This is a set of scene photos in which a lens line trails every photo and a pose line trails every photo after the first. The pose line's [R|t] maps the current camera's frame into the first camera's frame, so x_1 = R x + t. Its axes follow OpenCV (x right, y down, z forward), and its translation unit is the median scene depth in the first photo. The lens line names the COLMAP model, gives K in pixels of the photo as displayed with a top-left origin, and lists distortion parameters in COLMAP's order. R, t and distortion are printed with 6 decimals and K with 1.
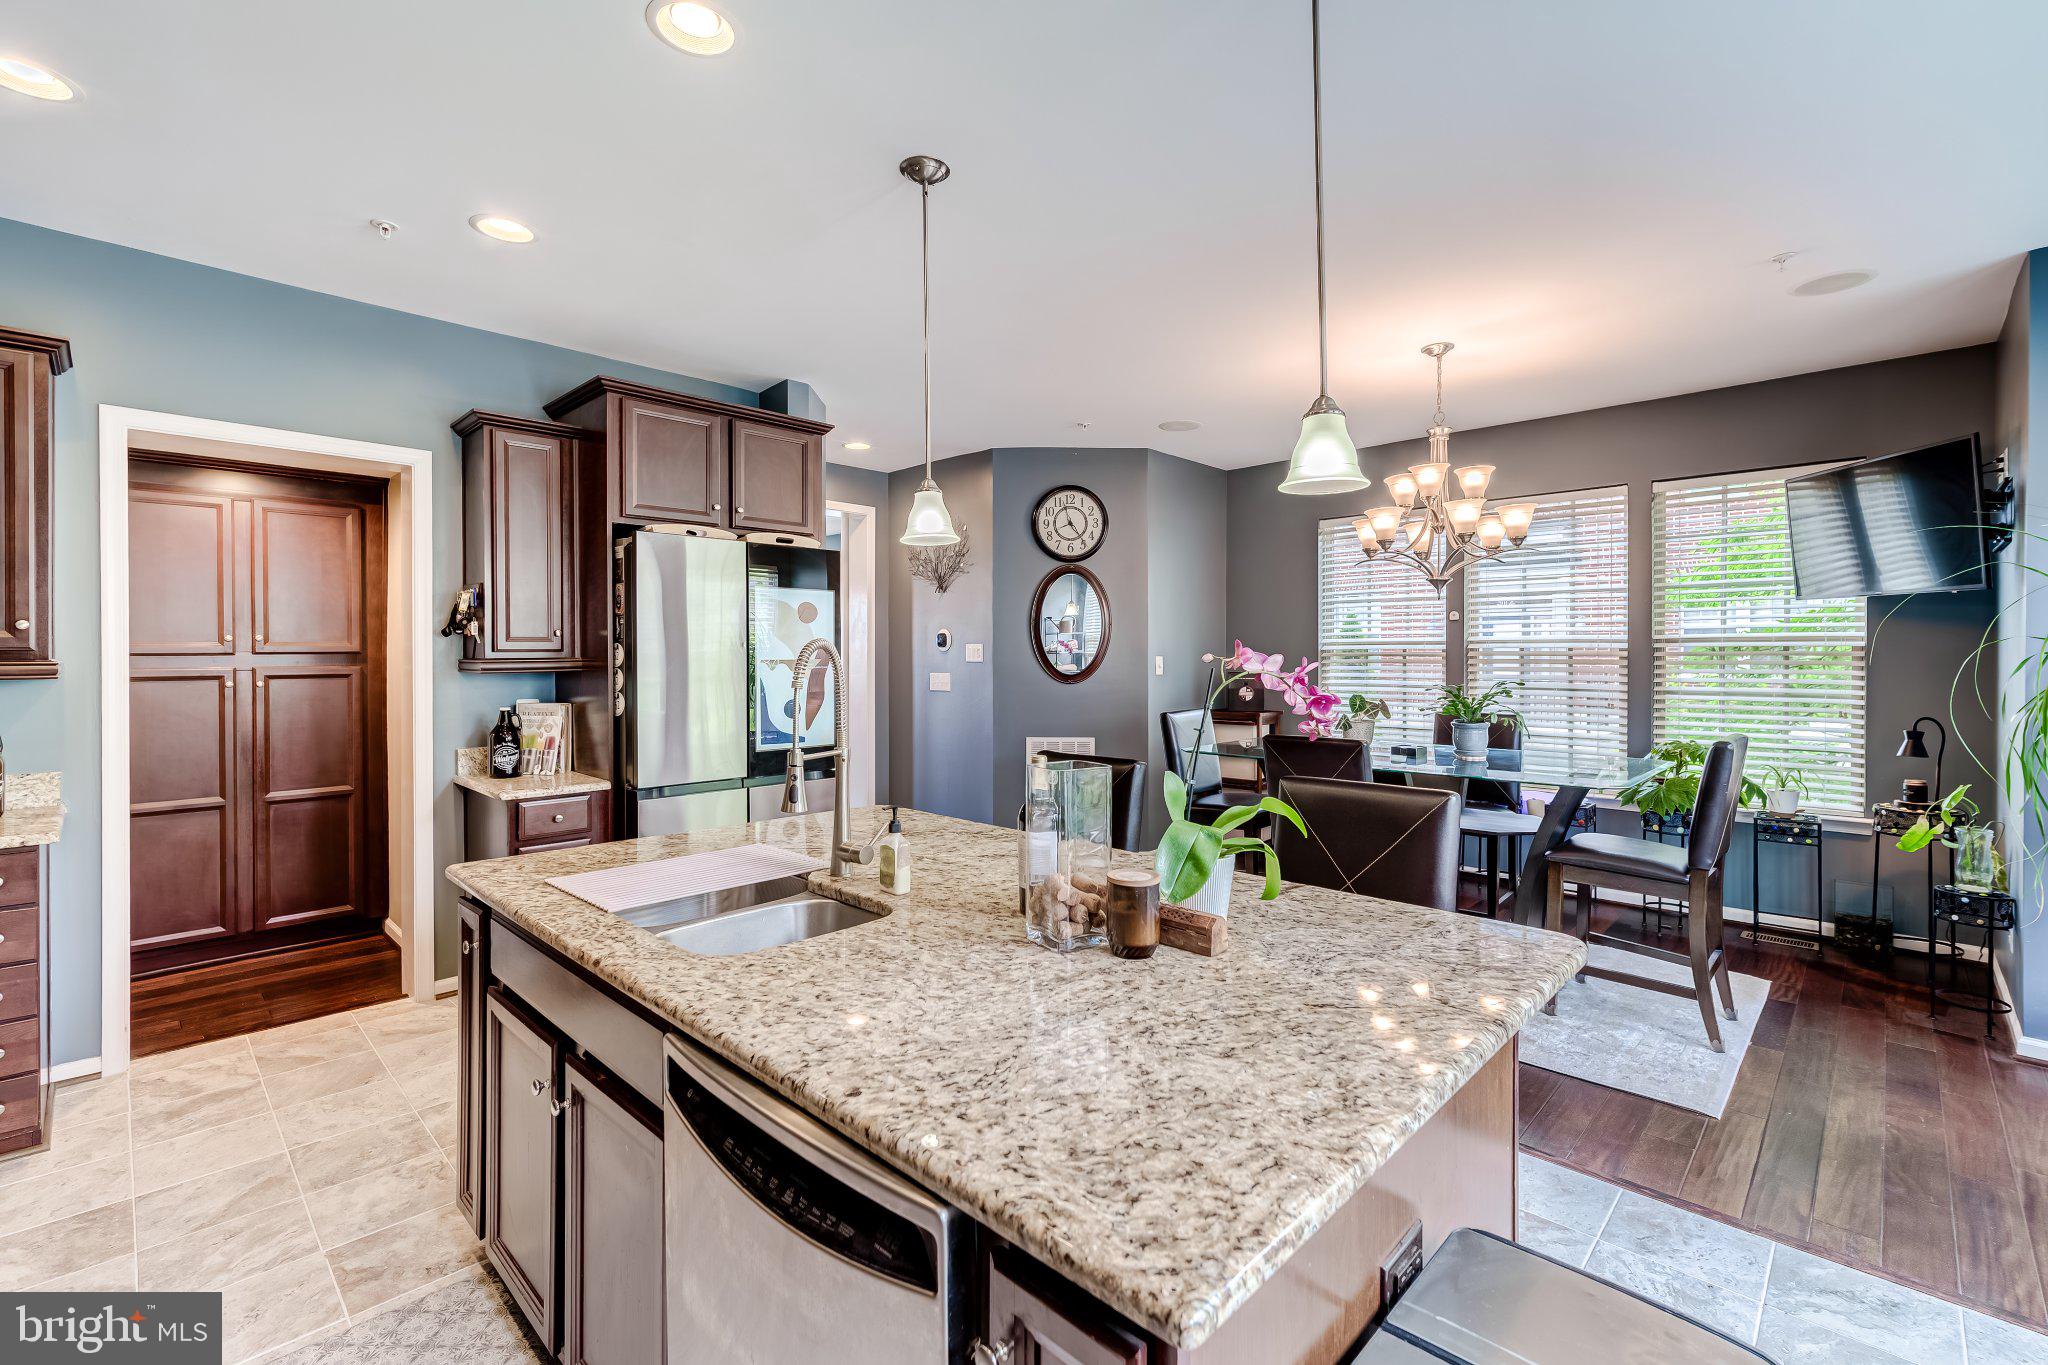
lens RADIAL K [[892.8, 0, 1018.6], [0, 892.8, 655.9], [0, 0, 1]] dist [-0.000577, -0.000265]
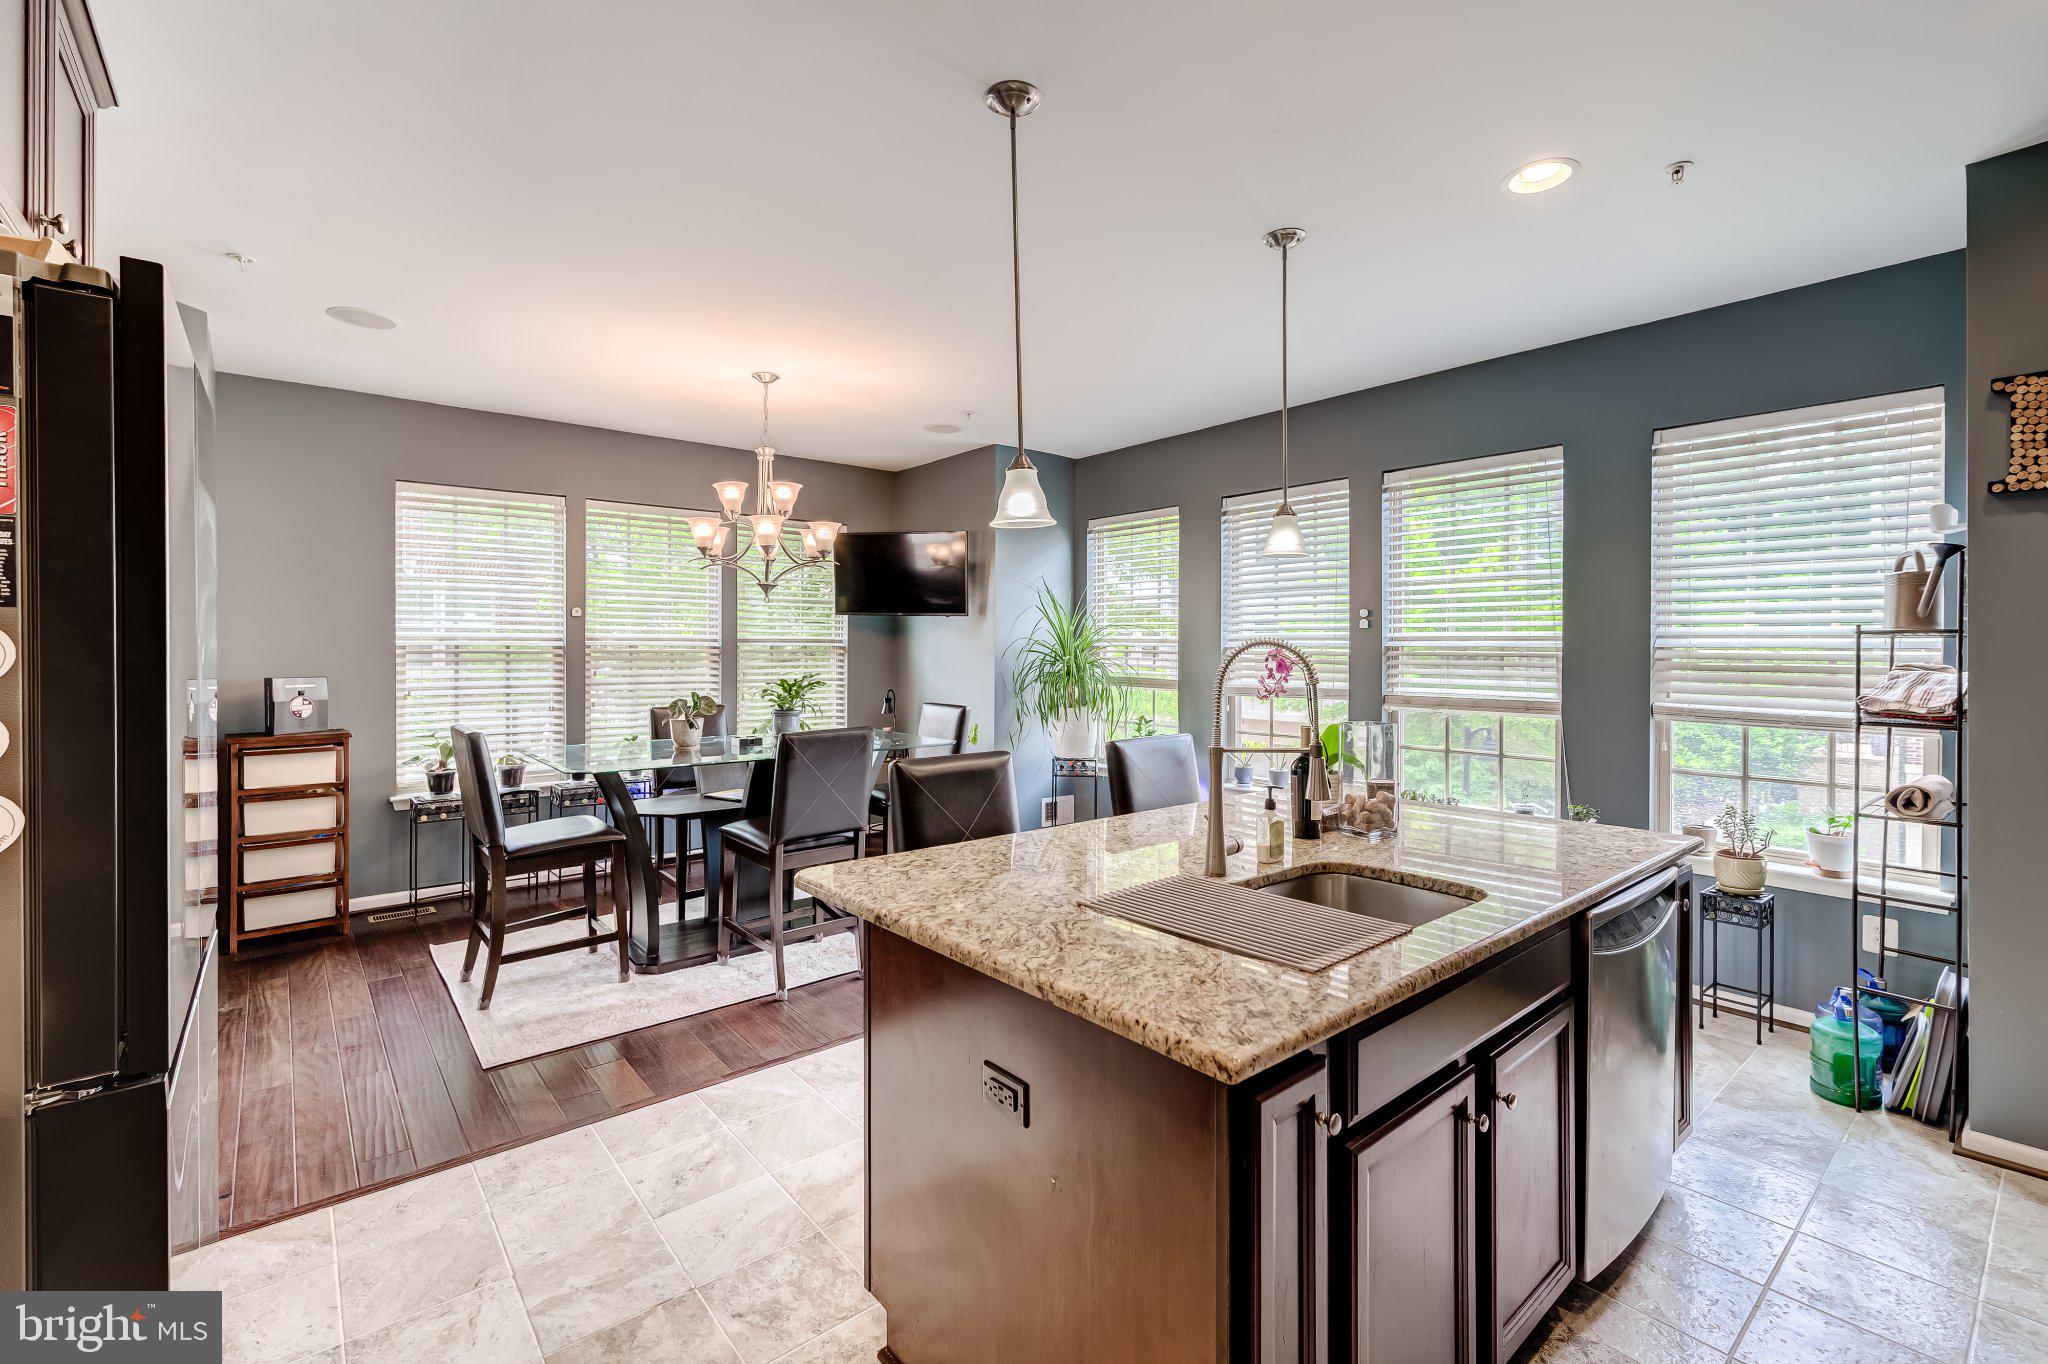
lens RADIAL K [[892.8, 0, 1018.6], [0, 892.8, 655.4], [0, 0, 1]] dist [-0.000577, -0.000265]
pose [[0.107225, -0.004719, 0.994224, -0.433644], [0.003081, 0.999986, 0.004414, -0.000088], [-0.994230, 0.002590, 0.107238, 0.404551]]
